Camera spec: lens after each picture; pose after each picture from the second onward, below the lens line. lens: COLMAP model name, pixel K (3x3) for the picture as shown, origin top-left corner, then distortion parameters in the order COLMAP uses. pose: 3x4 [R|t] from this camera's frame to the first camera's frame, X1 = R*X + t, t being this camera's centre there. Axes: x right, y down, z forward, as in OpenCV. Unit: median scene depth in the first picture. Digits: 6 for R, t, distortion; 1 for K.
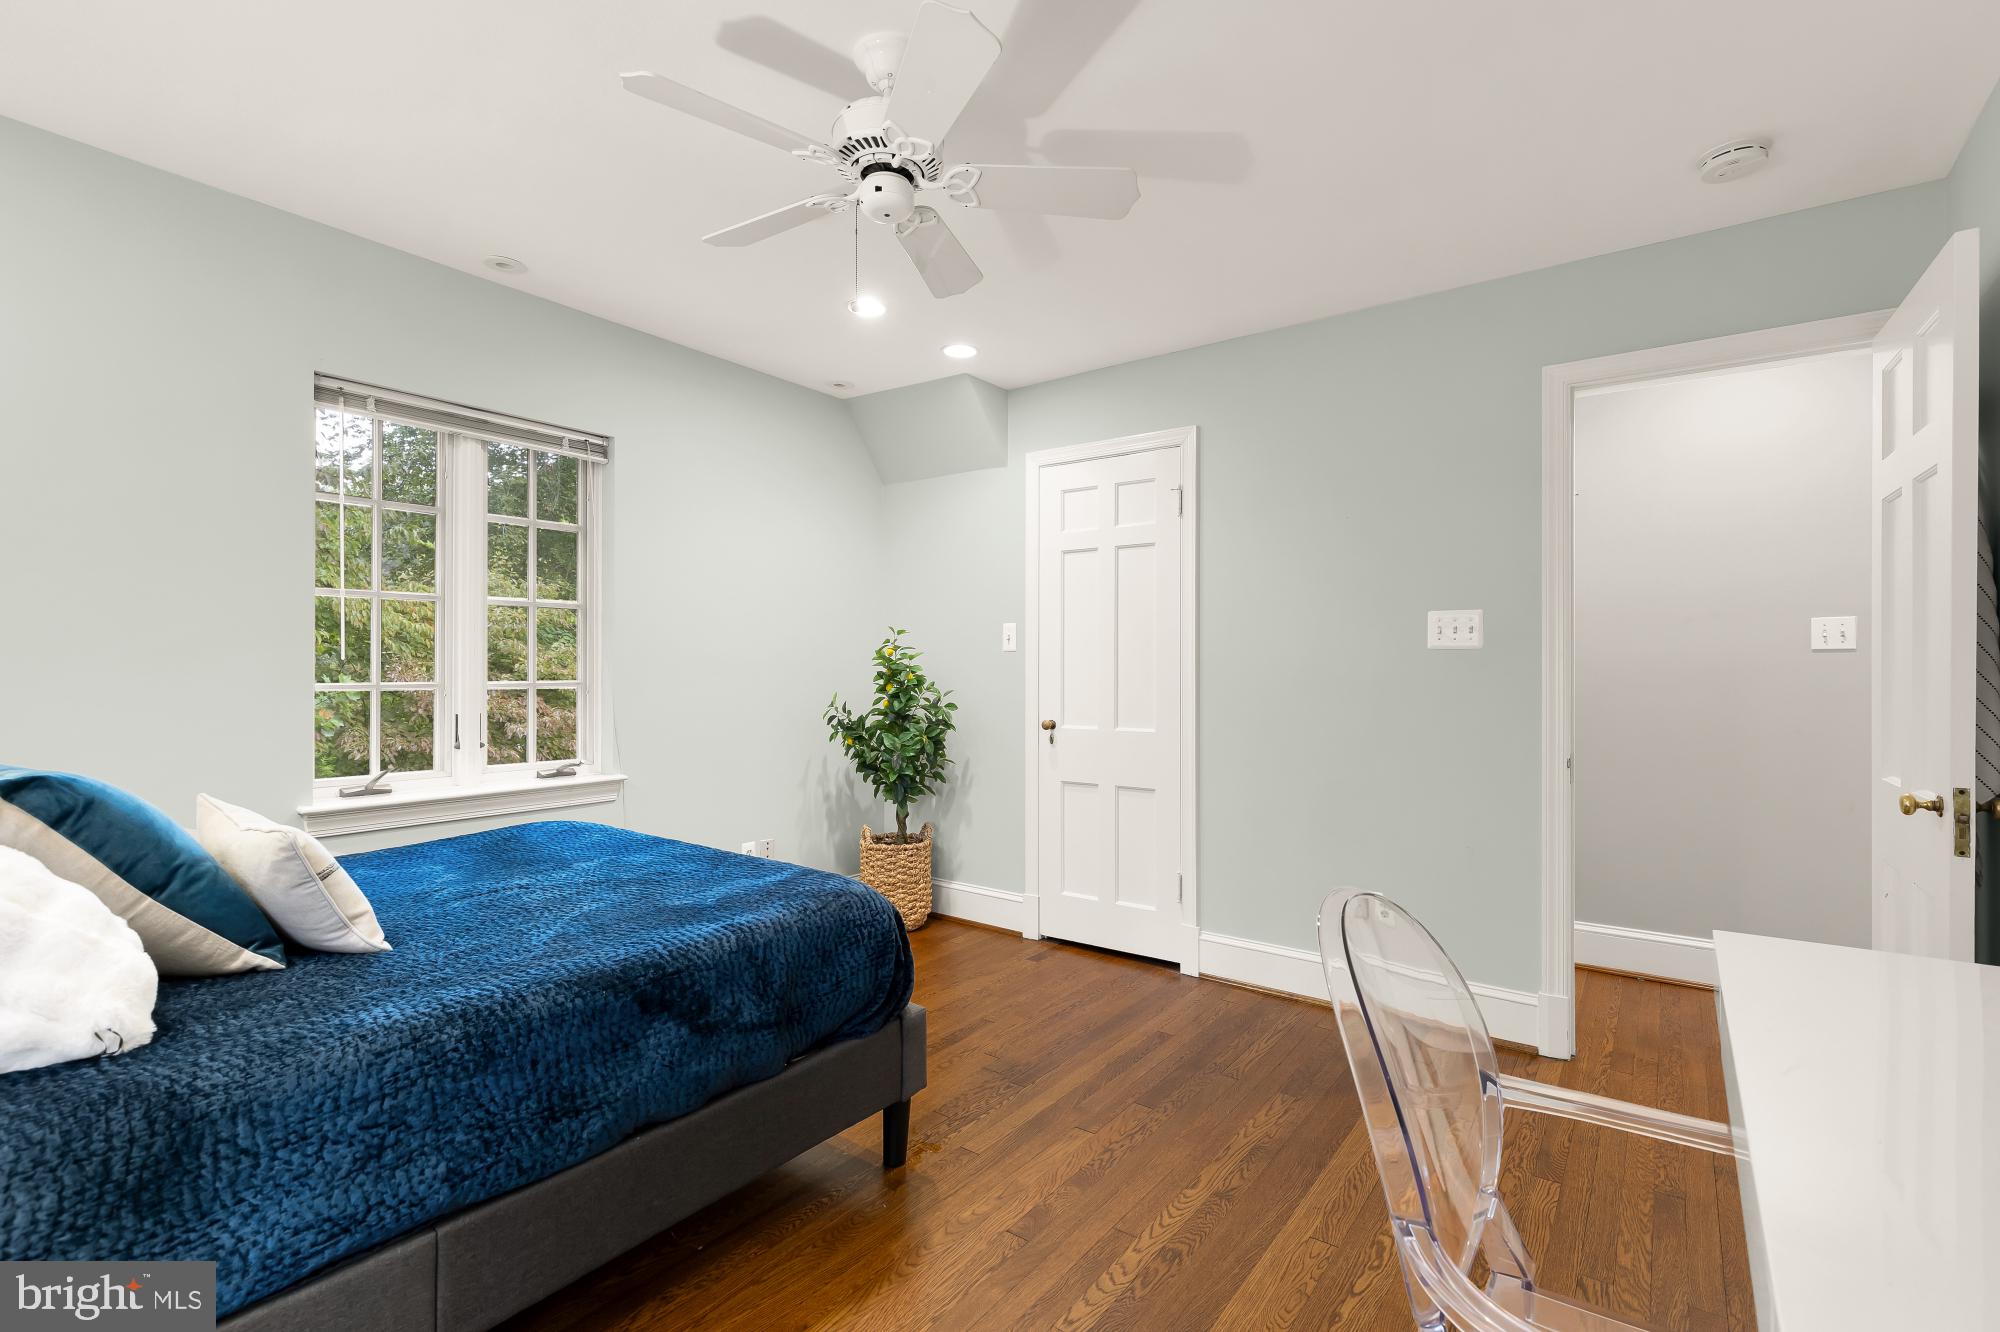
lens RADIAL K [[909.4, 0, 1008.5], [0, 909.4, 663.7], [0, 0, 1]] dist [0.000147, 0.000210]
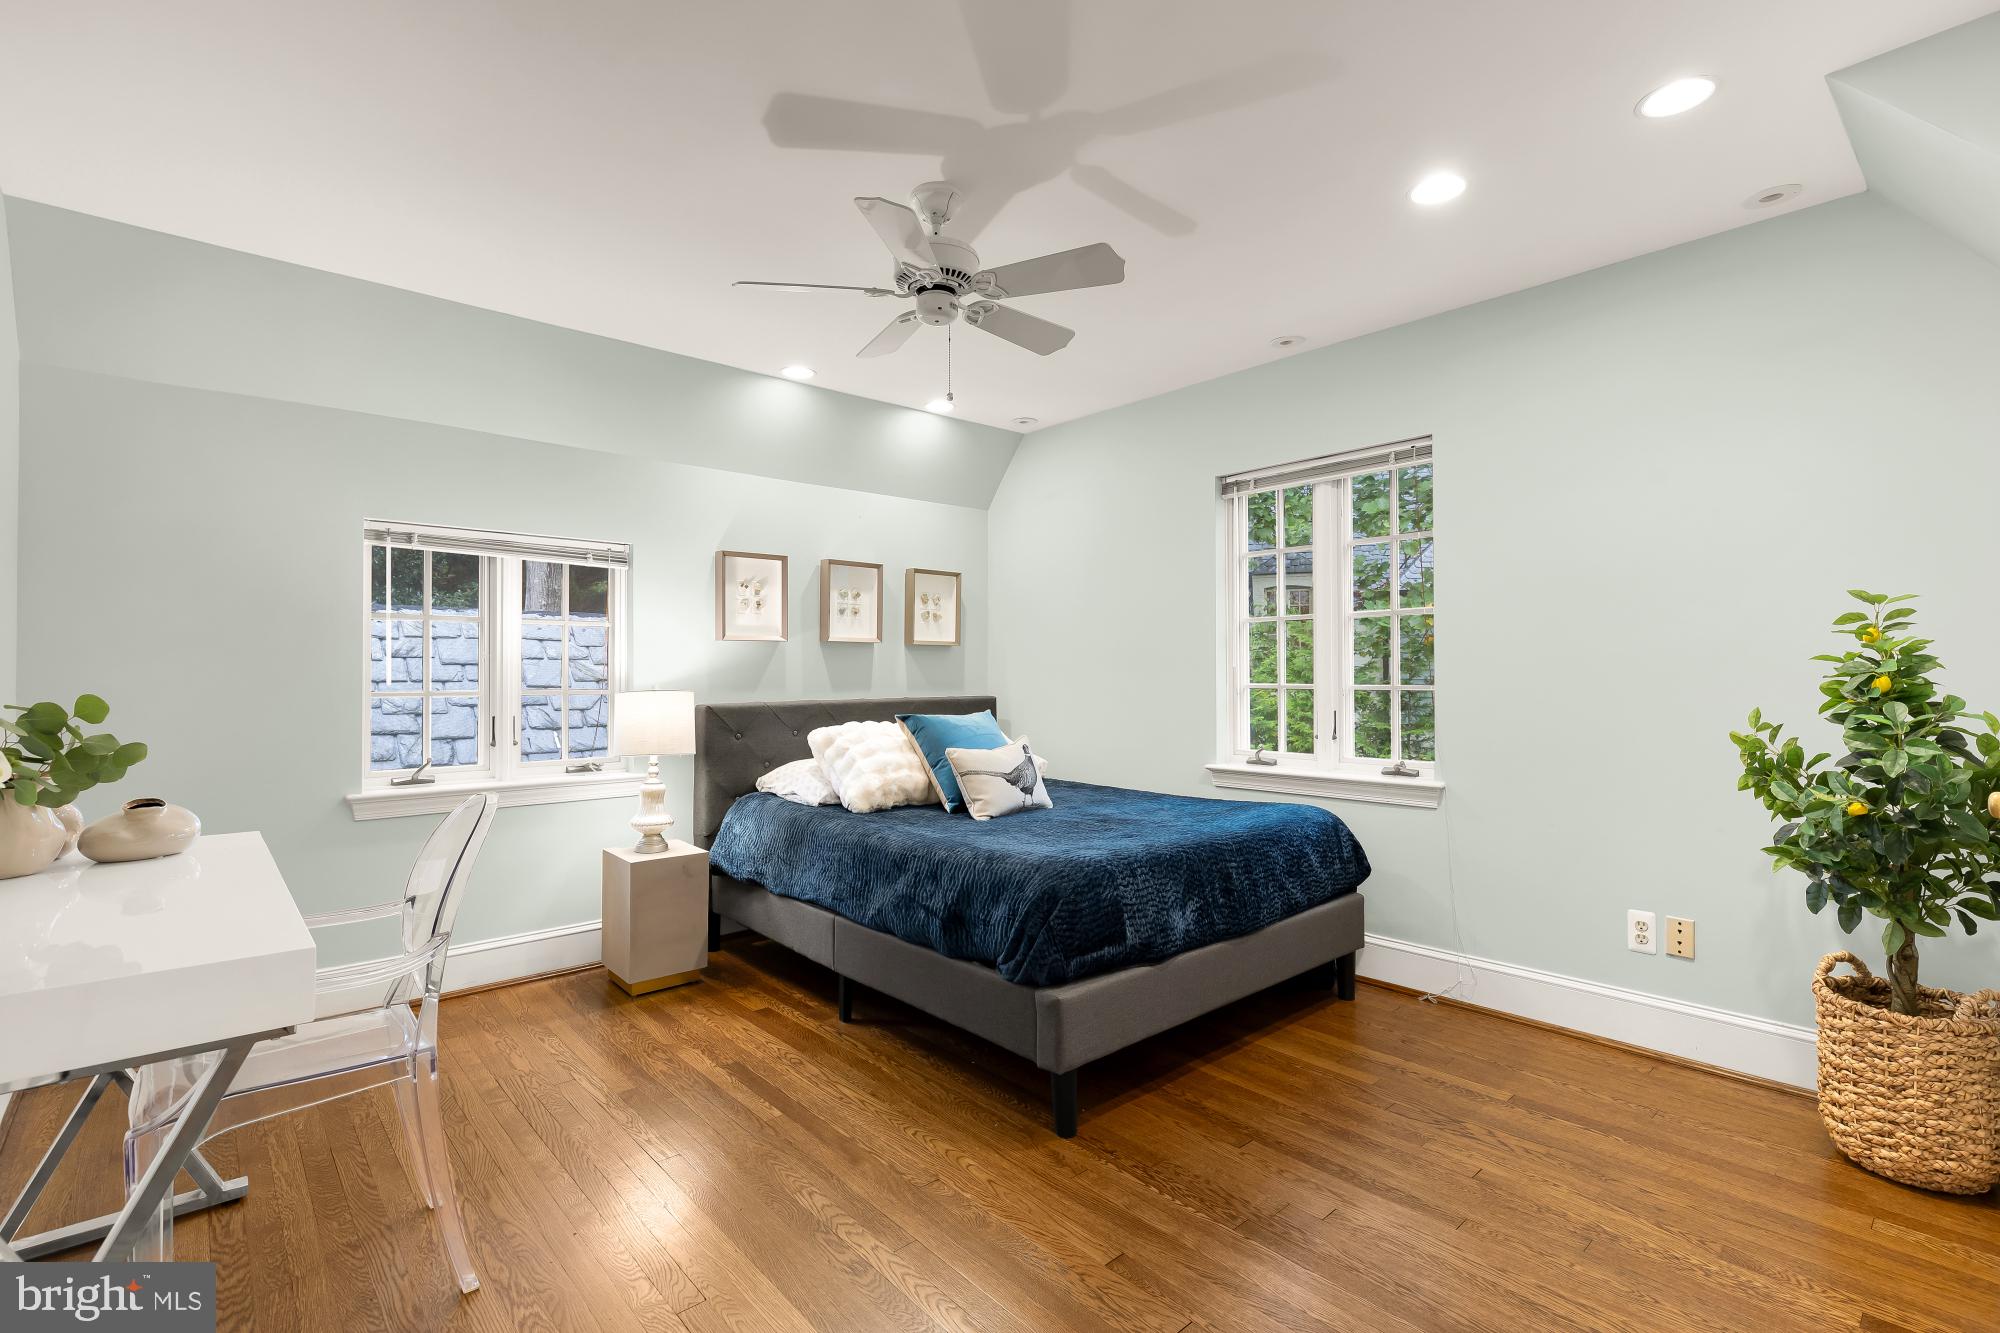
lens RADIAL K [[909.4, 0, 1008.5], [0, 909.4, 664.2], [0, 0, 1]] dist [0.000147, 0.000210]
pose [[-0.211137, -0.012827, -0.977372, 0.643935], [0.010197, 0.999831, -0.015325, 0.008388], [0.977403, -0.013202, -0.210970, 0.797678]]
